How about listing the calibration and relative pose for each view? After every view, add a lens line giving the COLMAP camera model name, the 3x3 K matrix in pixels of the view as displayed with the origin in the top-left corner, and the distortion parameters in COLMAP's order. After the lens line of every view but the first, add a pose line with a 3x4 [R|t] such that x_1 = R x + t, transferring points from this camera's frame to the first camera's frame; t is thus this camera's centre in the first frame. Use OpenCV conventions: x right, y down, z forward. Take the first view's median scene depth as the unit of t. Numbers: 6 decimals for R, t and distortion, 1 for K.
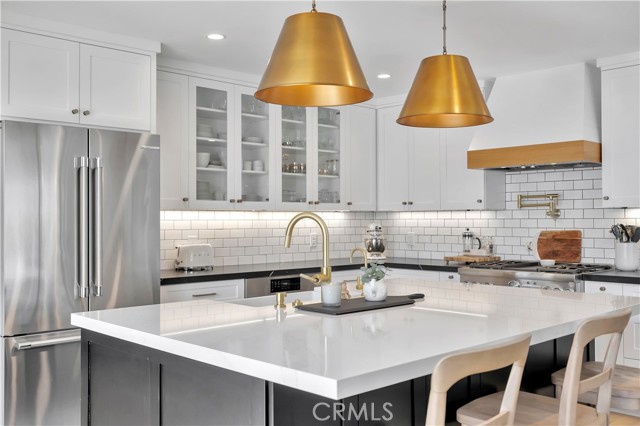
lens RADIAL K [[626.0, 0, 323.1], [0, 626.0, 214.7], [0, 0, 1]] dist [0.016309, 0.000000]
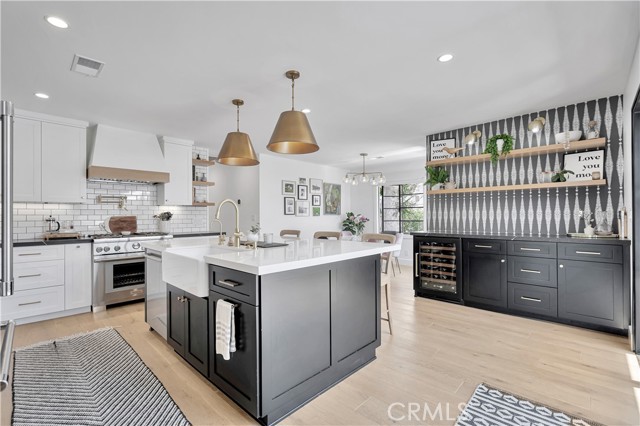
lens RADIAL K [[294.1, 0, 312.6], [0, 294.1, 213.7], [0, 0, 1]] dist [-0.003897, 0.002083]
pose [[-0.025397, 0.011920, 0.999606, -0.538506], [-0.001746, 0.999927, -0.011968, 0.028501], [-0.999676, -0.002049, -0.025374, 0.475659]]
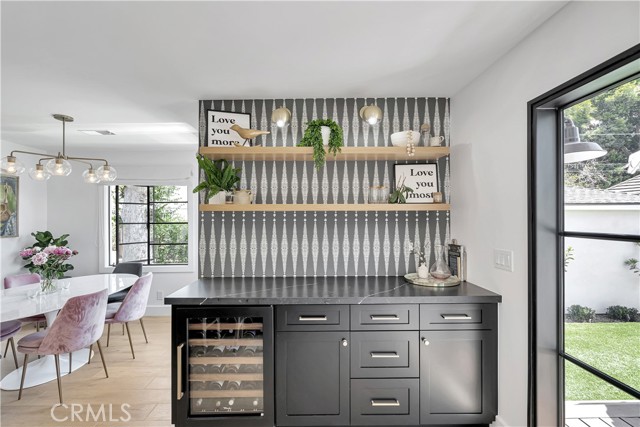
lens RADIAL K [[294.1, 0, 318.1], [0, 294.1, 216.2], [0, 0, 1]] dist [-0.003897, 0.002083]
pose [[-0.731249, 0.009041, 0.682051, -0.095064], [0.002400, 0.999940, -0.010683, -0.029215], [-0.682107, -0.006175, -0.731227, 0.312657]]
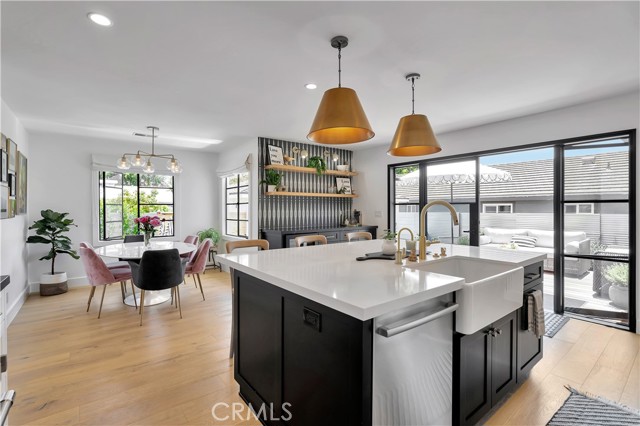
lens RADIAL K [[294.1, 0, 316.2], [0, 294.1, 212.4], [0, 0, 1]] dist [-0.003897, 0.002083]
pose [[-0.994409, 0.006646, 0.105385, 0.110022], [0.006851, 0.999975, 0.001586, 0.014914], [-0.105372, 0.002299, -0.994430, 1.040724]]
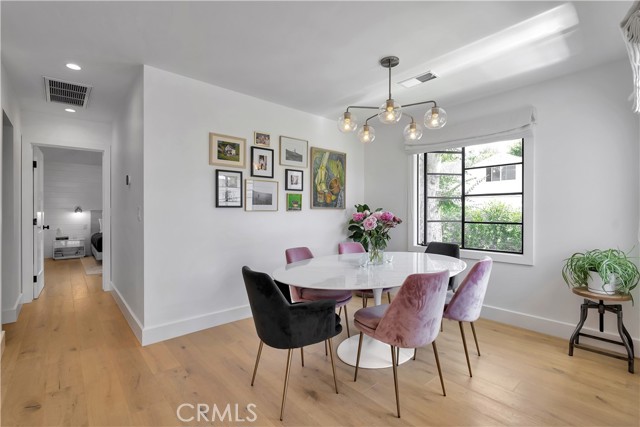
lens RADIAL K [[294.1, 0, 314.1], [0, 294.1, 211.3], [0, 0, 1]] dist [-0.003897, 0.002083]
pose [[0.050732, 0.000452, 0.998712, 0.170367], [-0.010347, 0.999946, 0.000073, 0.023399], [-0.998659, -0.010338, 0.050734, 0.332615]]
